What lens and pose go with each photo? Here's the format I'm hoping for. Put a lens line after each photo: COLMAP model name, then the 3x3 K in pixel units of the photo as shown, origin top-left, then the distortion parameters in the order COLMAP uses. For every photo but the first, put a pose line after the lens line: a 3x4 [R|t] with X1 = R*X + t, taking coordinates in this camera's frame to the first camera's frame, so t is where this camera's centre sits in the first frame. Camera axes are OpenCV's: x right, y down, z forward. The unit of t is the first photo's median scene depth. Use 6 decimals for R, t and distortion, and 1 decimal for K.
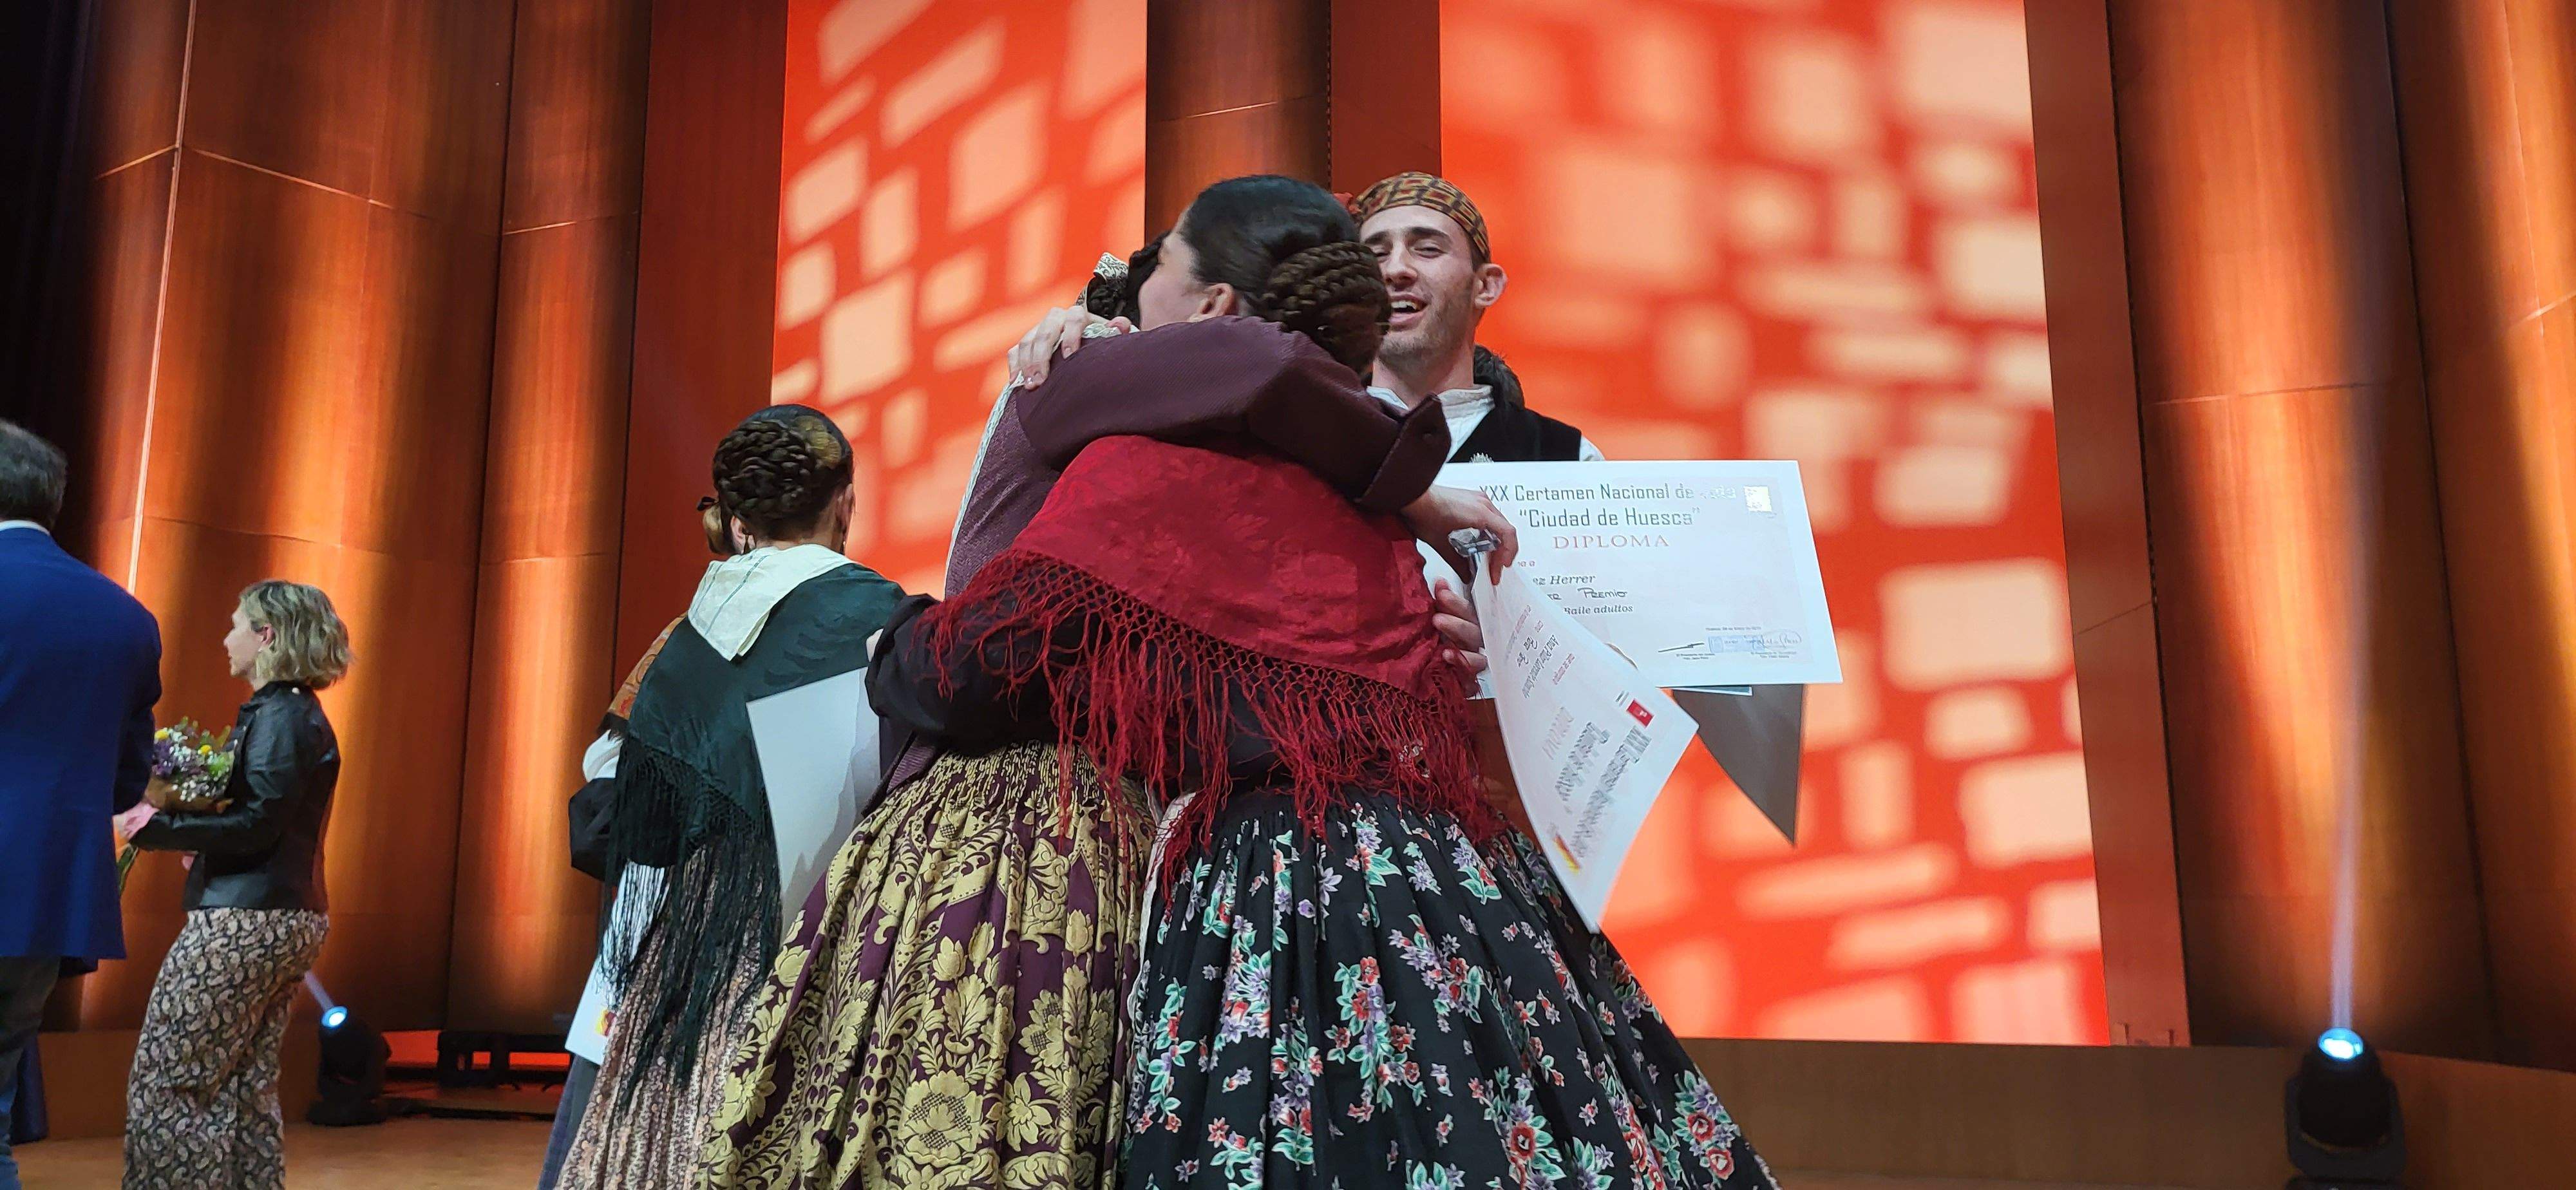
lens RADIAL K [[1952.1, 0, 1293.8], [0, 1952.1, 570.2], [0, 0, 1]] dist [0.050619, -0.044122]
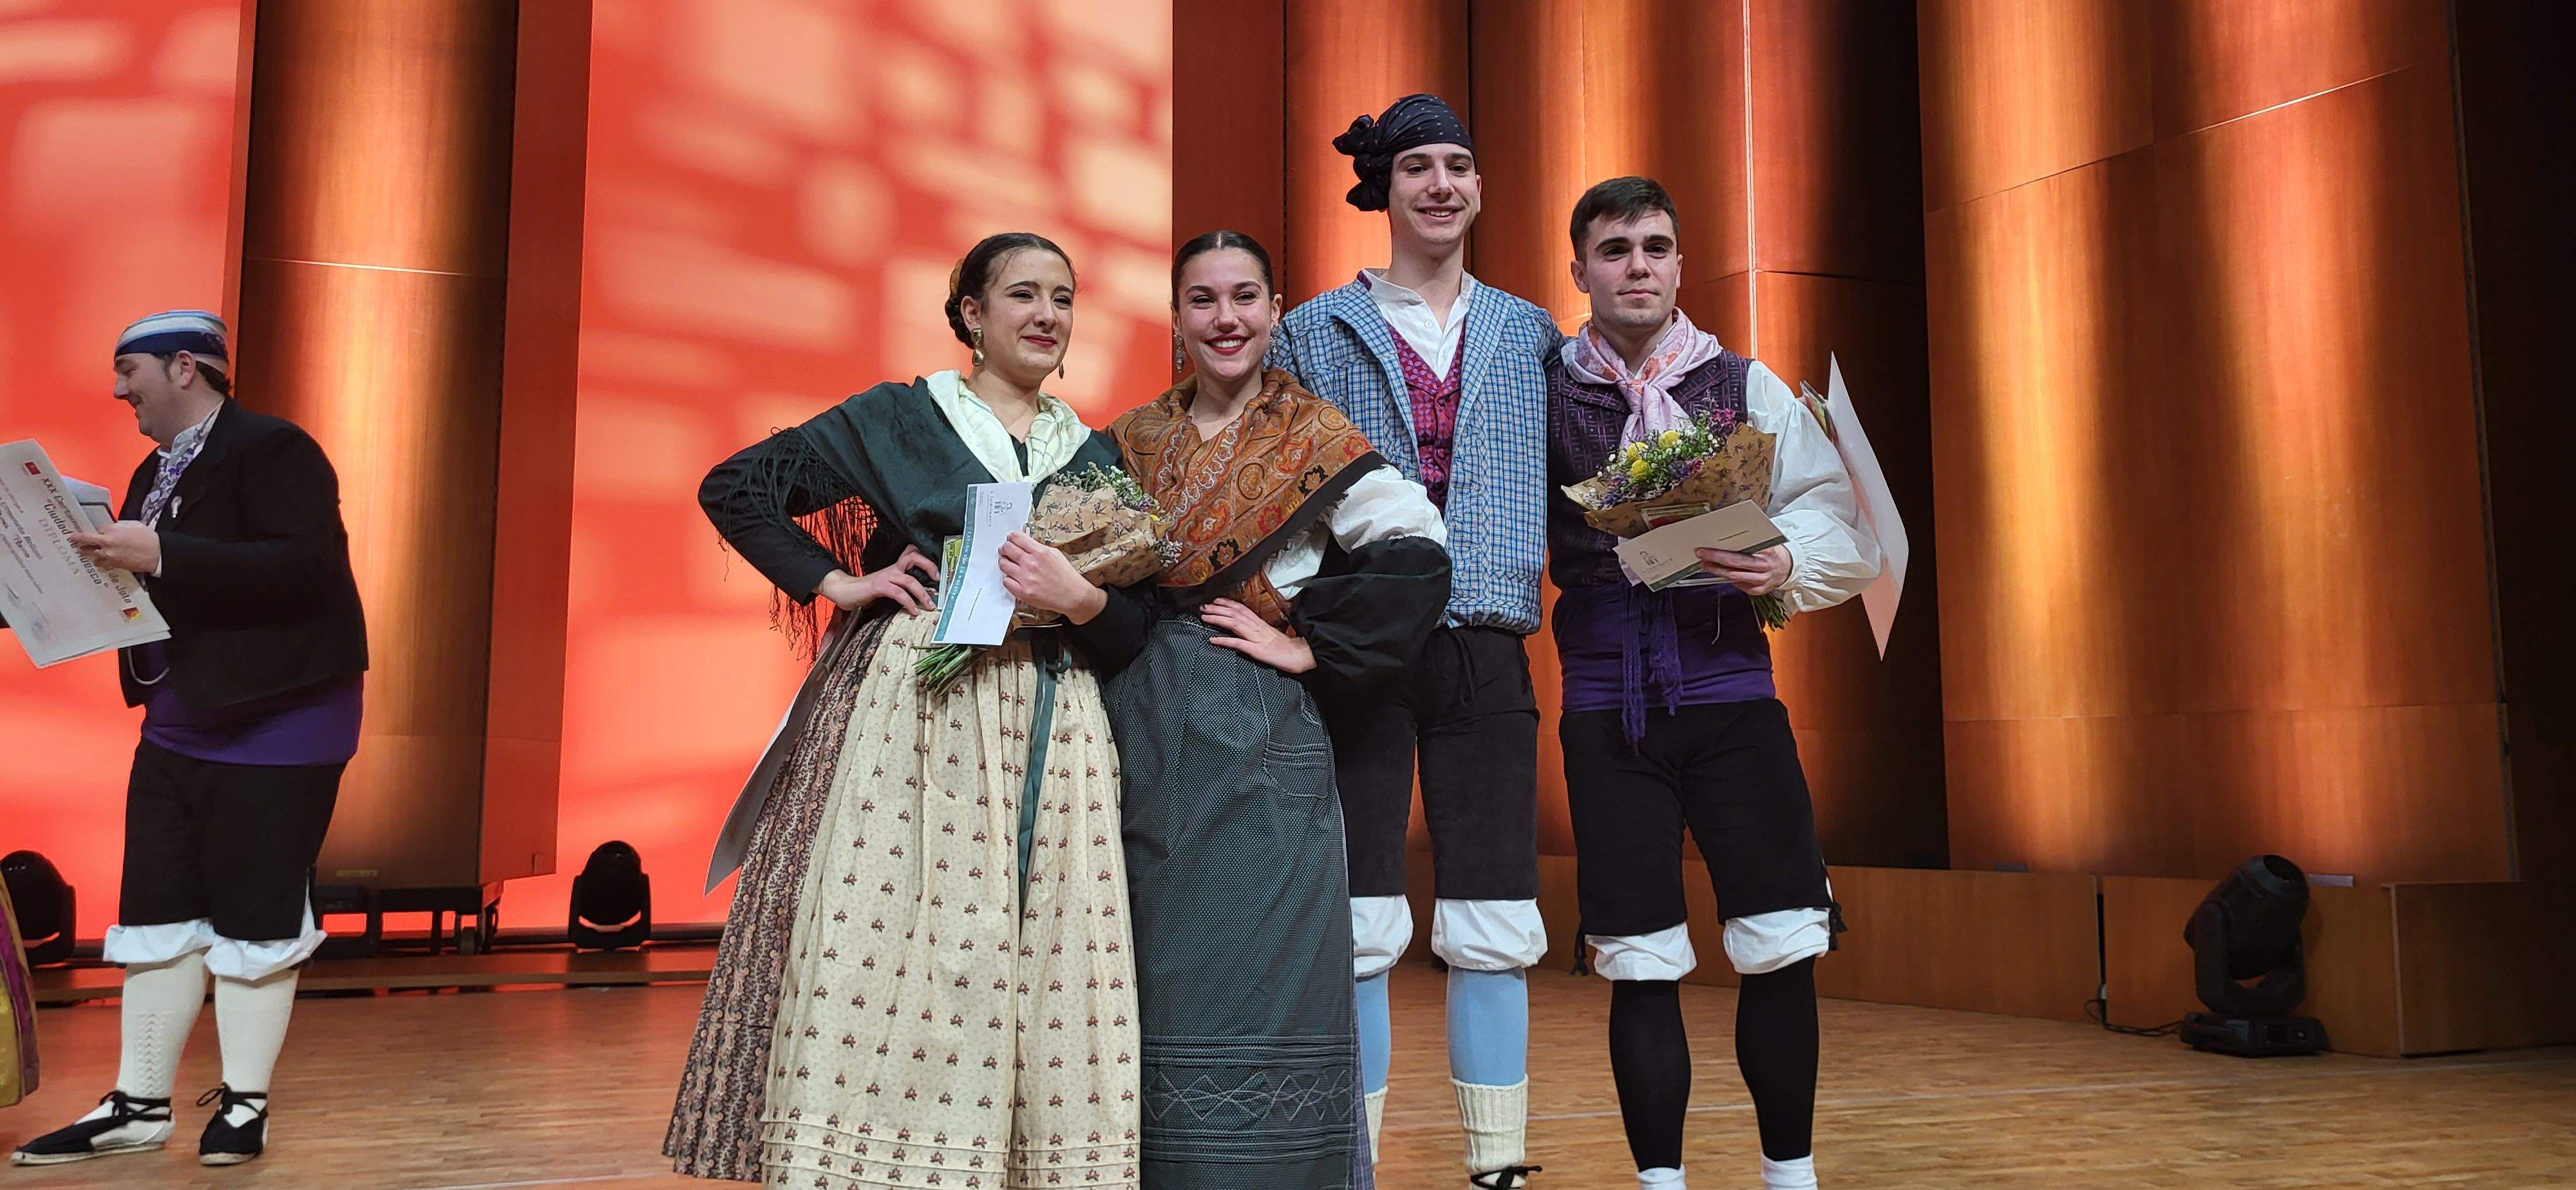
lens RADIAL K [[1952.1, 0, 1286.1], [0, 1952.1, 561.3], [0, 0, 1]] dist [0.050619, -0.044122]
pose [[0.765658, 0.073877, 0.638991, -0.239668], [-0.117323, 0.992759, 0.025802, 0.017383], [-0.632458, -0.094724, 0.768781, 0.047629]]
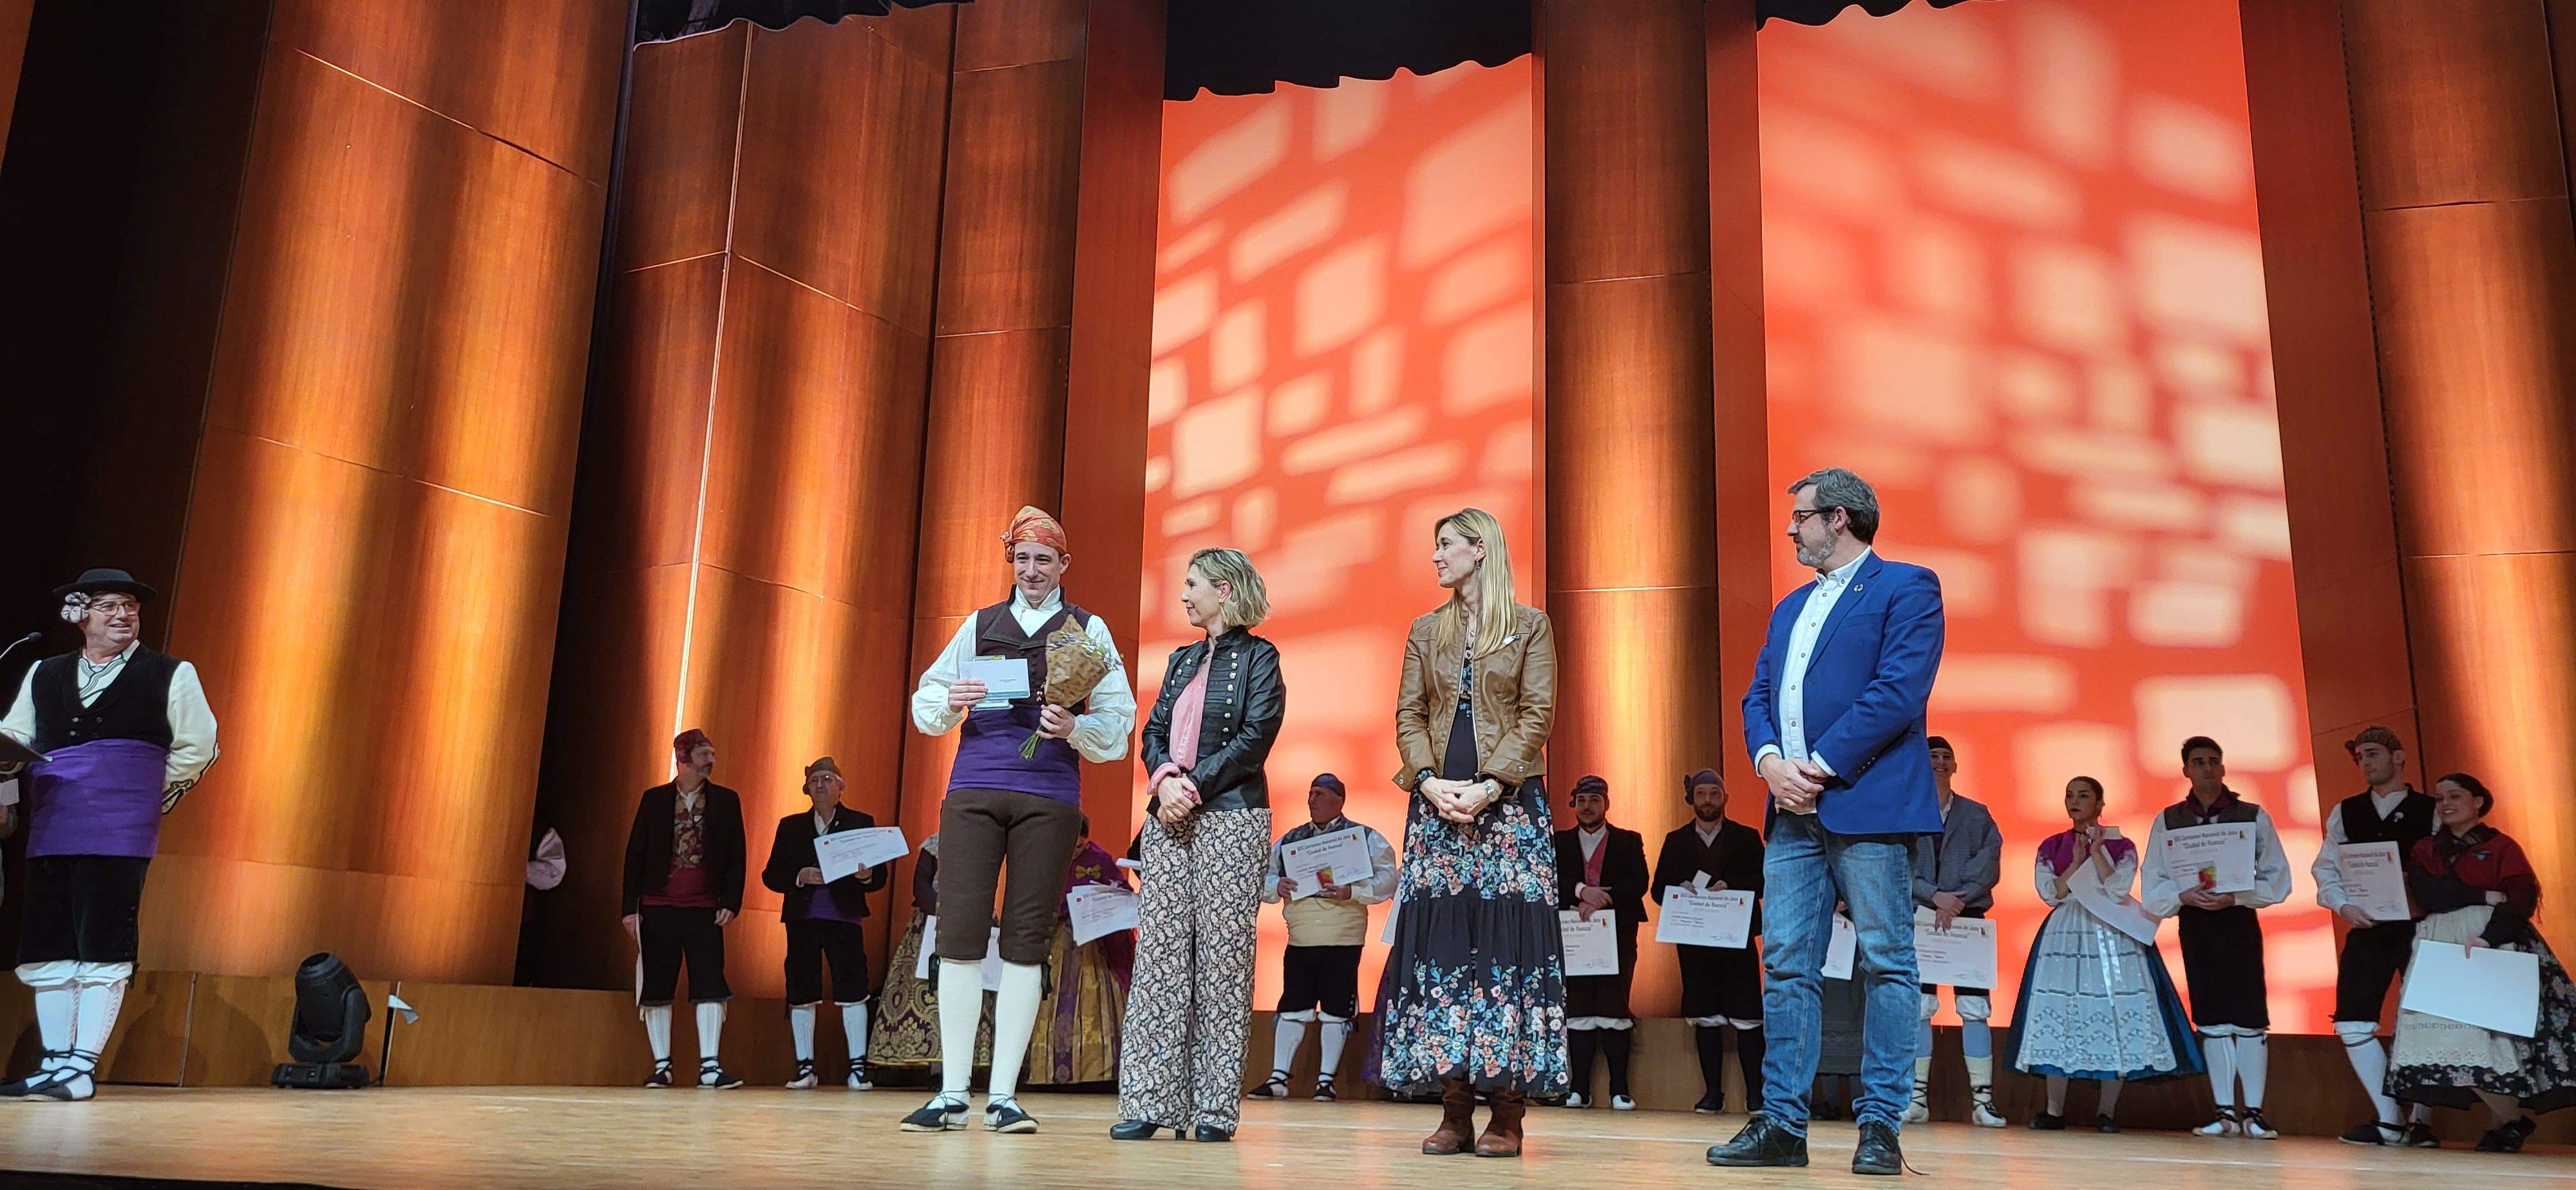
lens RADIAL K [[1952.1, 0, 1286.8], [0, 1952.1, 567.0], [0, 0, 1]] dist [0.050619, -0.044122]
pose [[0.994572, 0.052705, 0.089718, -0.313111], [-0.047472, 0.997099, -0.059490, 0.025917], [-0.092593, 0.054908, 0.994189, -0.175676]]
